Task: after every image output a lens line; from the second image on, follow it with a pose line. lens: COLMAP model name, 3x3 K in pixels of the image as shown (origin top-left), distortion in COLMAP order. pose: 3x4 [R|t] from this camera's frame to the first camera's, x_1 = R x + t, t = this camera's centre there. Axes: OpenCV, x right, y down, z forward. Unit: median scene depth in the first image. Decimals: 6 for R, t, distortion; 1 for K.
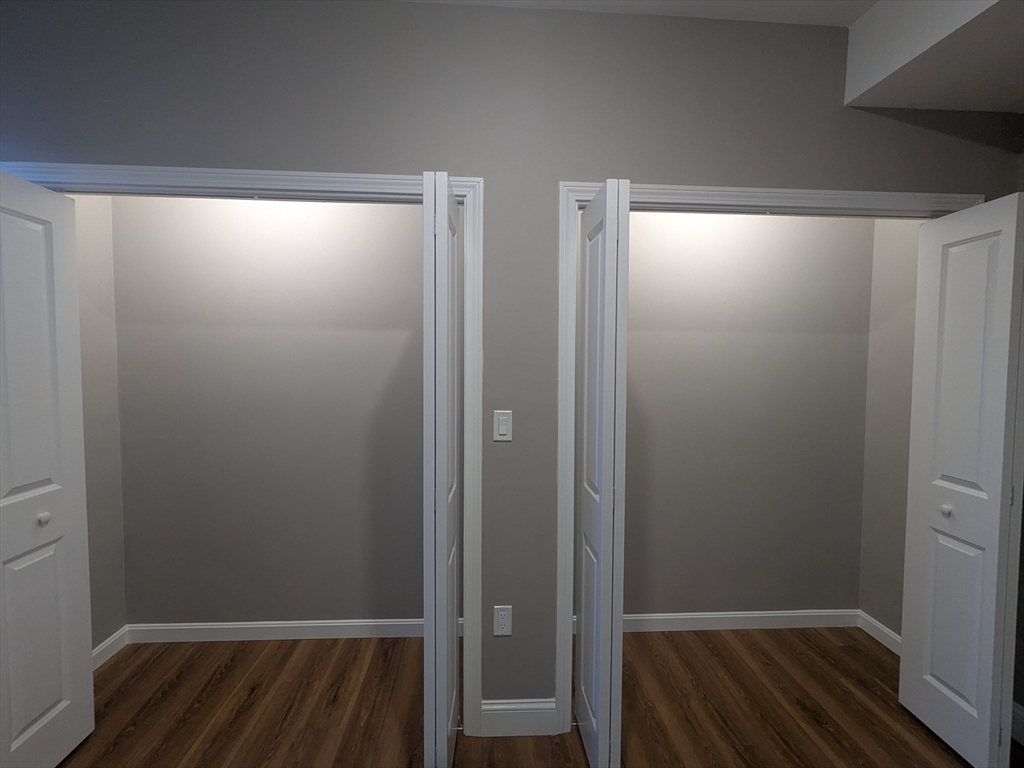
lens RADIAL K [[483.2, 0, 515.5], [0, 483.2, 382.9], [0, 0, 1]] dist [0.000251, 0.000666]
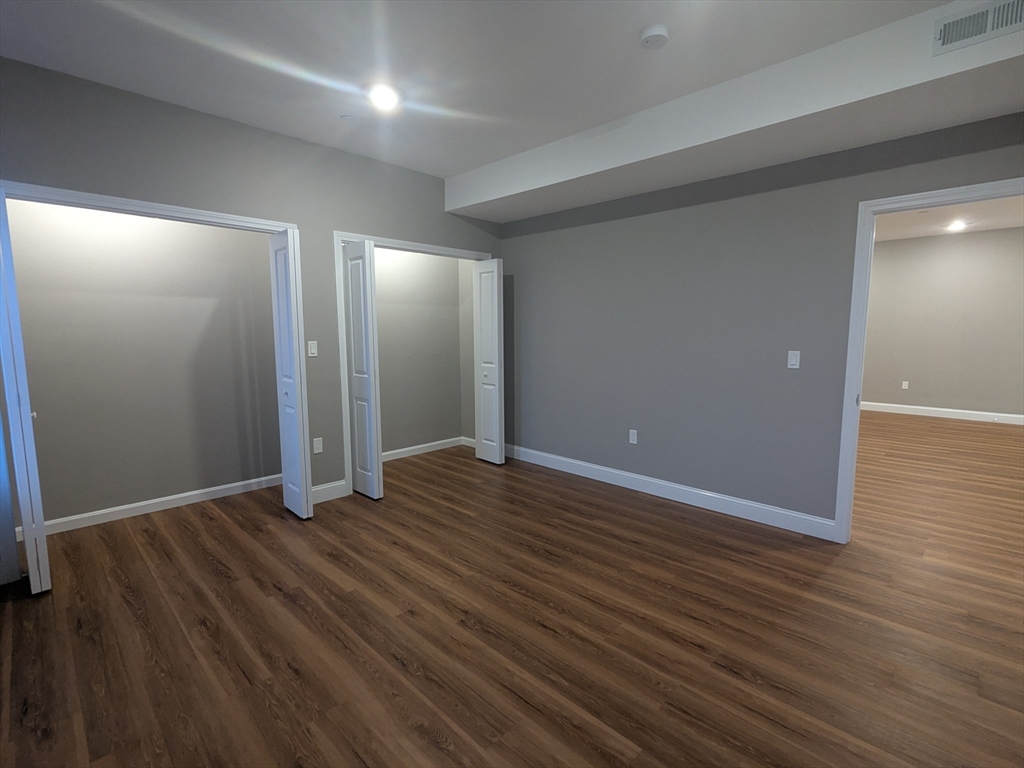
lens RADIAL K [[483.2, 0, 513.1], [0, 483.2, 382.7], [0, 0, 1]] dist [0.000251, 0.000666]
pose [[0.740342, -0.085353, 0.666790, -0.747497], [0.041777, 0.995831, 0.081087, 0.096740], [-0.670931, -0.032176, 0.740821, -1.039025]]
